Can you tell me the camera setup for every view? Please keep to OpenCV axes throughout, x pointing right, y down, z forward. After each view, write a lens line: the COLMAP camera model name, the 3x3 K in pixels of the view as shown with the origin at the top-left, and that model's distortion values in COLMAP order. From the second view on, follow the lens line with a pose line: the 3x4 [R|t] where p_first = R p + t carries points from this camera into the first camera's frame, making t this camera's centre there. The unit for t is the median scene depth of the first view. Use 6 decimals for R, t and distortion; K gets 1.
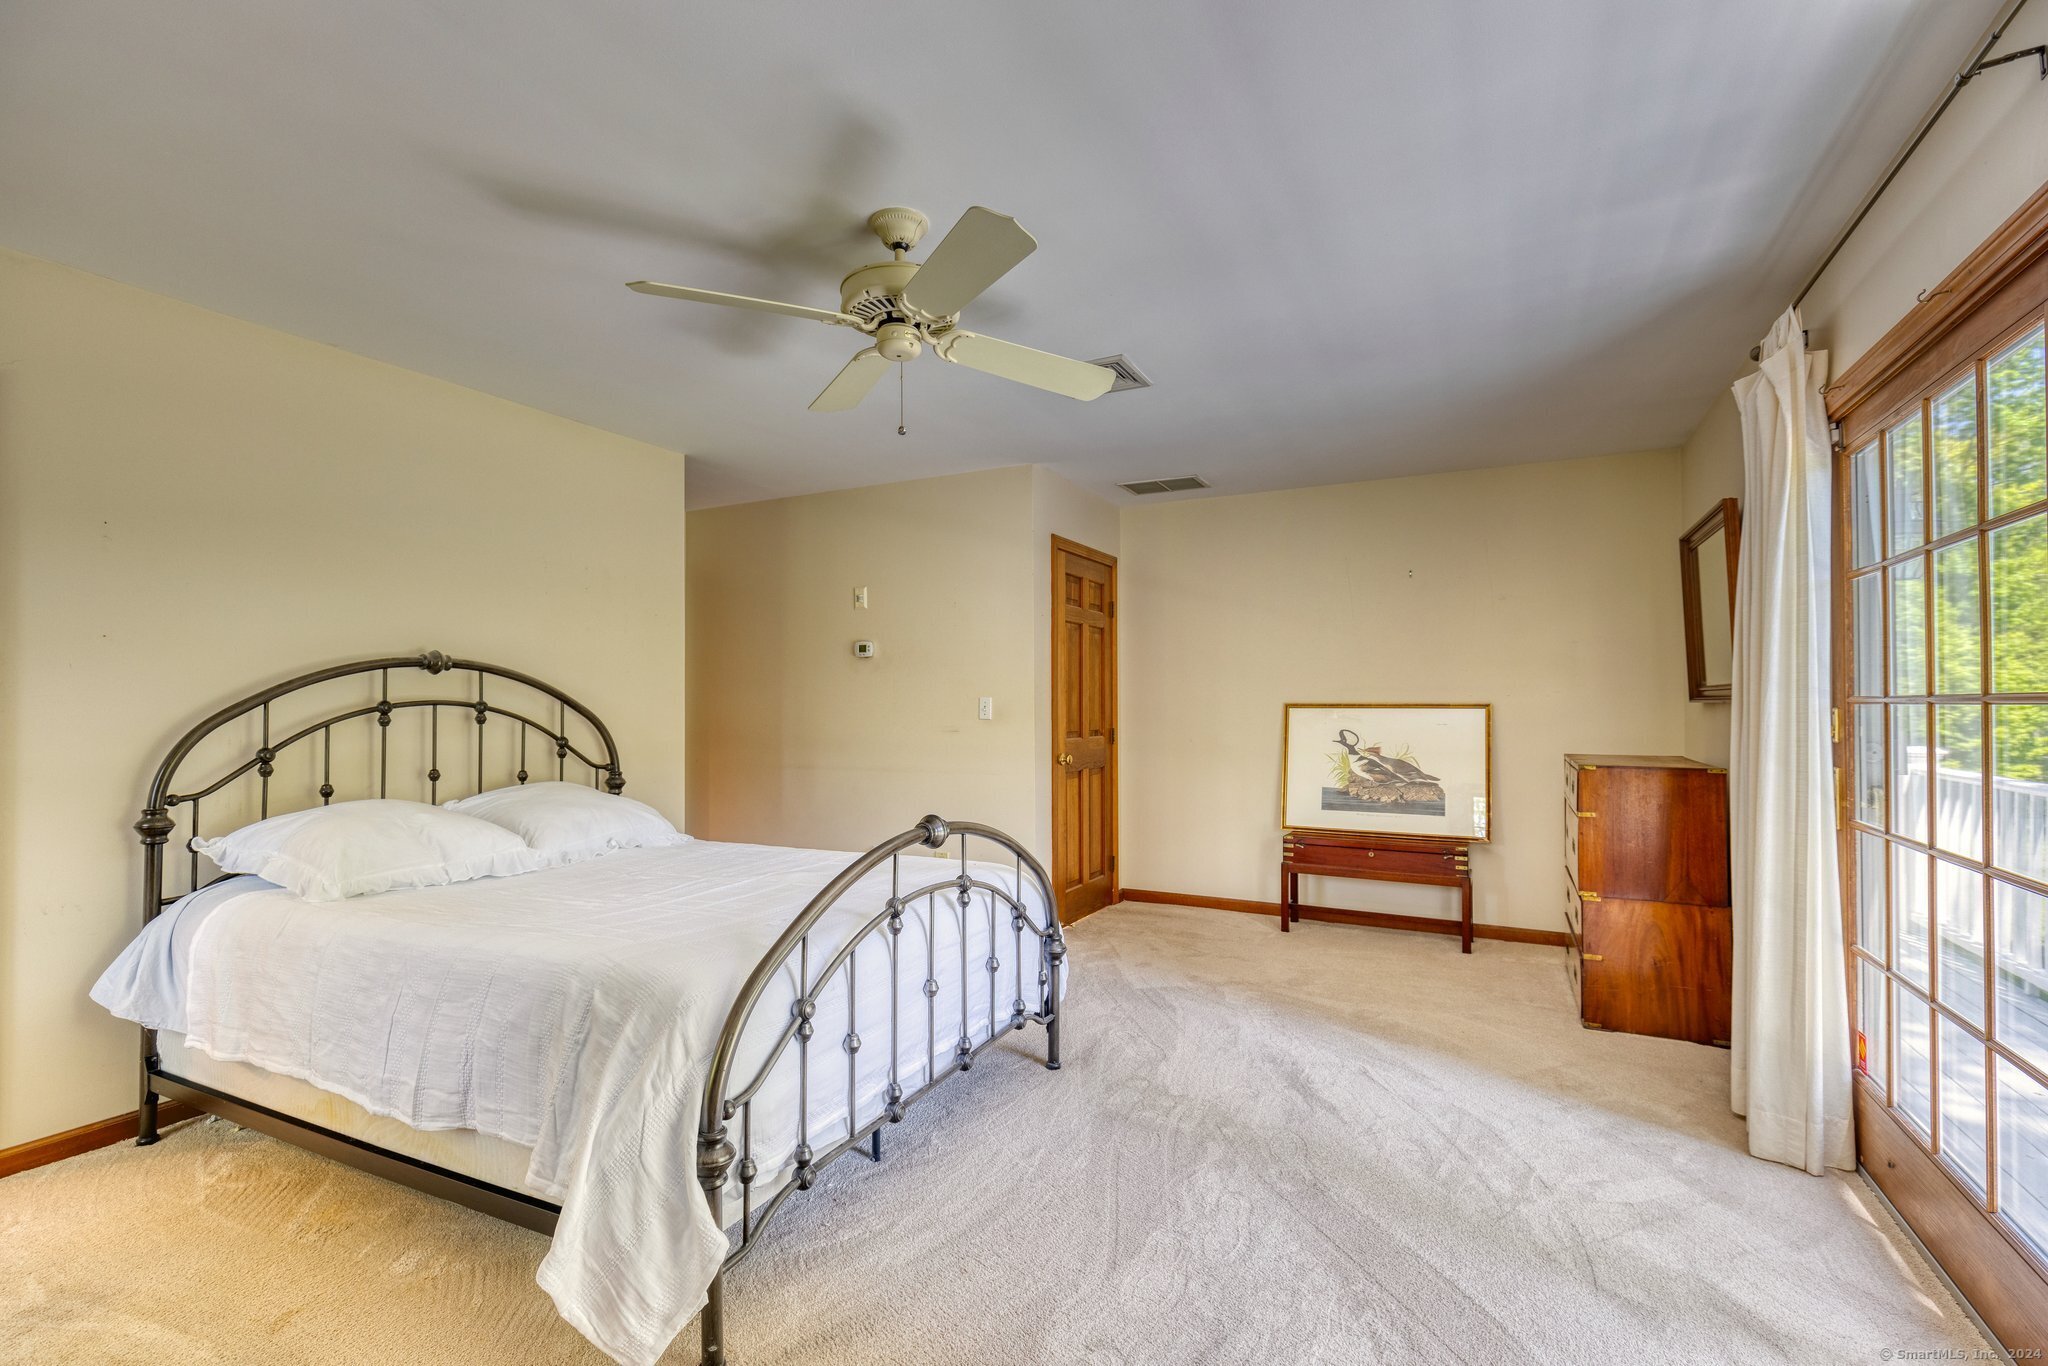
lens RADIAL K [[922.2, 0, 1038.9], [0, 922.2, 701.4], [0, 0, 1]] dist [-0.004342, -0.000295]
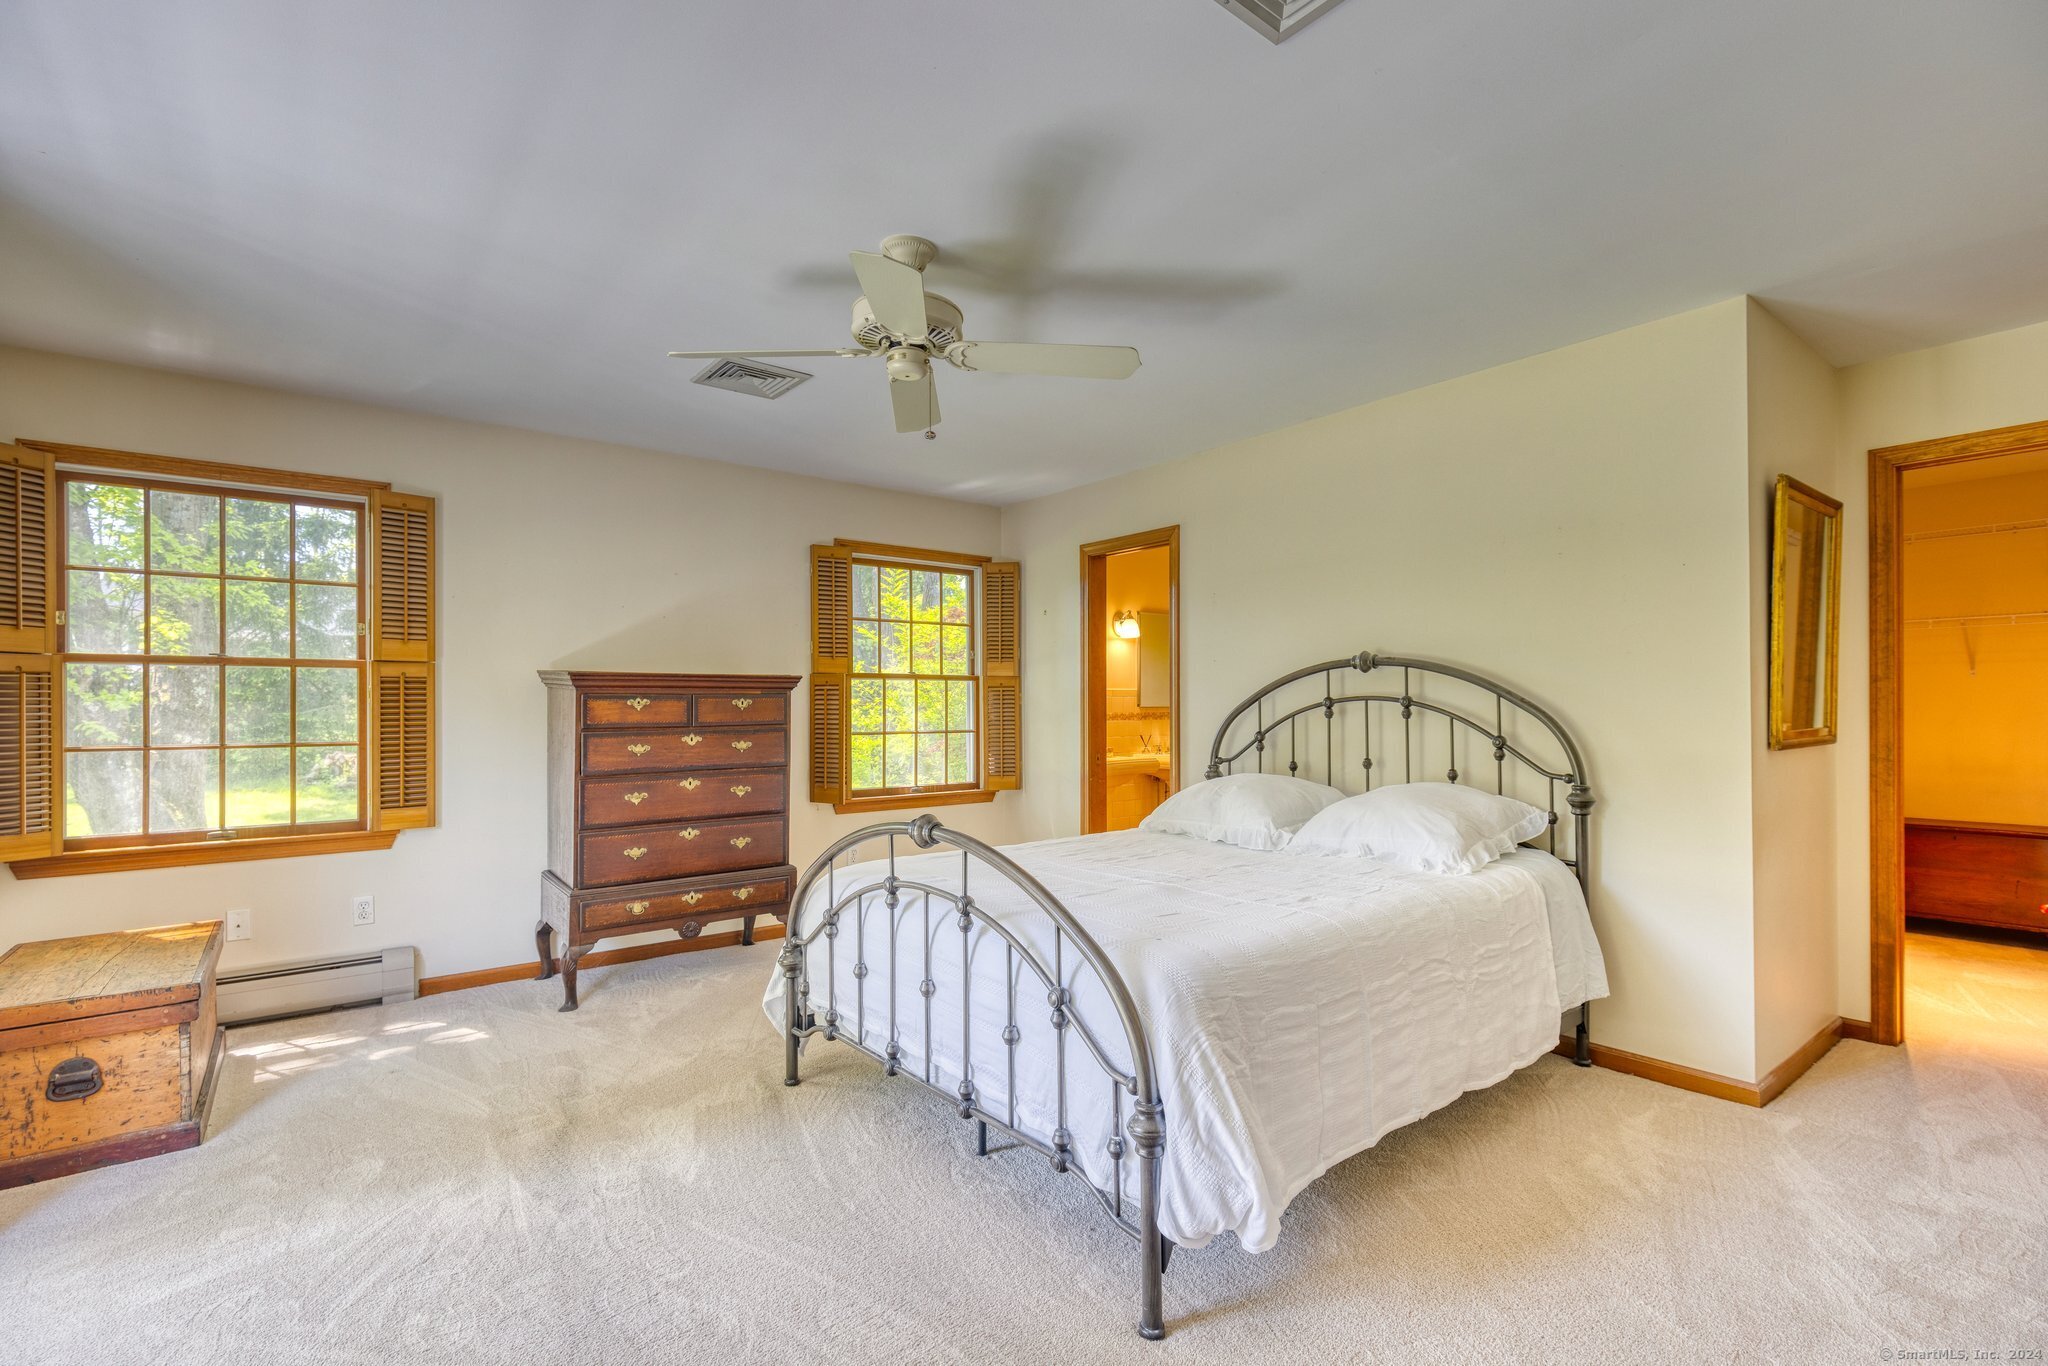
lens RADIAL K [[922.2, 0, 985.5], [0, 922.2, 707.2], [0, 0, 1]] dist [-0.004342, -0.000295]
pose [[-0.458379, 0.010372, -0.888696, 0.541085], [0.014743, 0.999883, 0.004066, 0.001075], [0.888634, -0.011238, -0.458478, 1.106502]]
